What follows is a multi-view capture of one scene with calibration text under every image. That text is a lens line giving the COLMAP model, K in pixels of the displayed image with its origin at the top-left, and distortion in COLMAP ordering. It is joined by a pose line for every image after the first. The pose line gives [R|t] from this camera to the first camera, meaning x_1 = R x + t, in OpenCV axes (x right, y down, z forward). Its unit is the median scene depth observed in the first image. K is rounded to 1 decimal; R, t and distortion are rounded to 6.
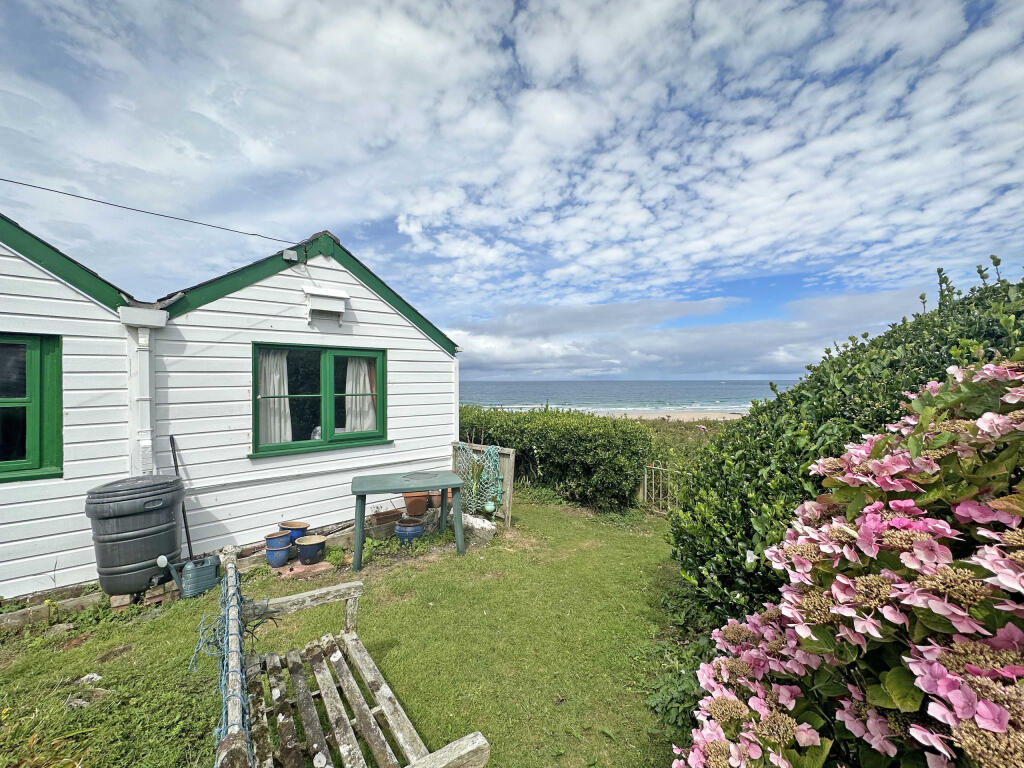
lens RADIAL K [[412.4, 0, 504.3], [0, 412.4, 387.1], [0, 0, 1]] dist [-0.000554, -0.000153]
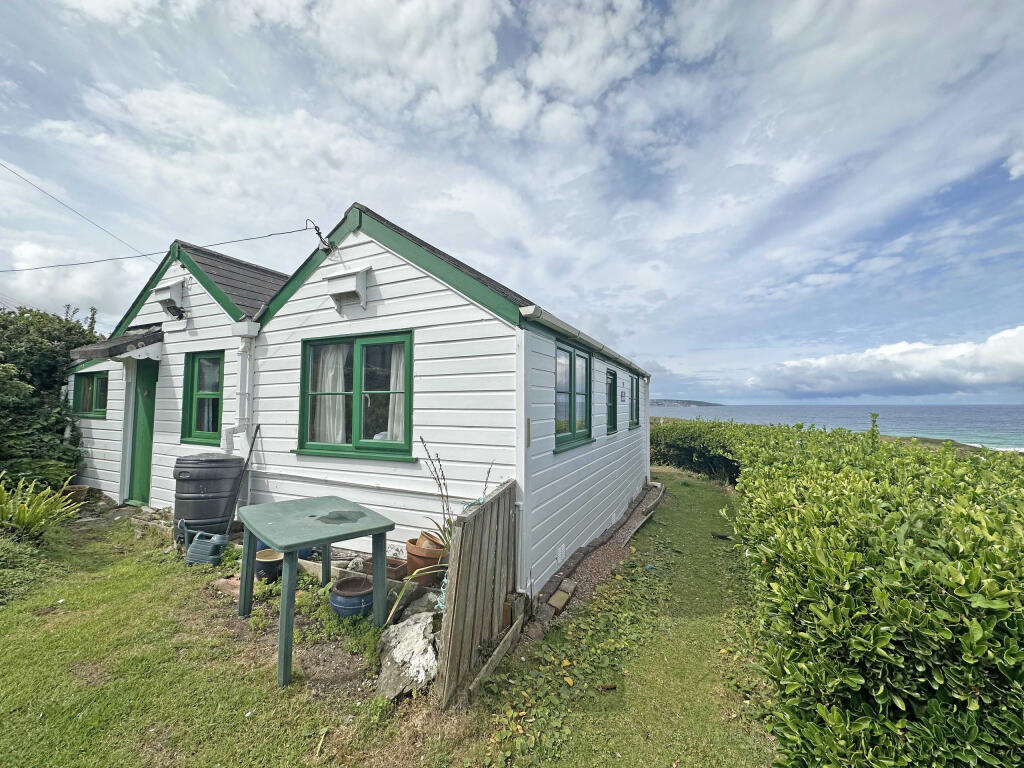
lens RADIAL K [[412.4, 0, 504.3], [0, 412.4, 387.1], [0, 0, 1]] dist [-0.000554, -0.000153]
pose [[0.404002, -0.038987, -0.913927, 0.472407], [-0.015784, 0.998645, -0.049579, 0.046021], [0.914622, 0.034456, 0.402840, 0.952442]]
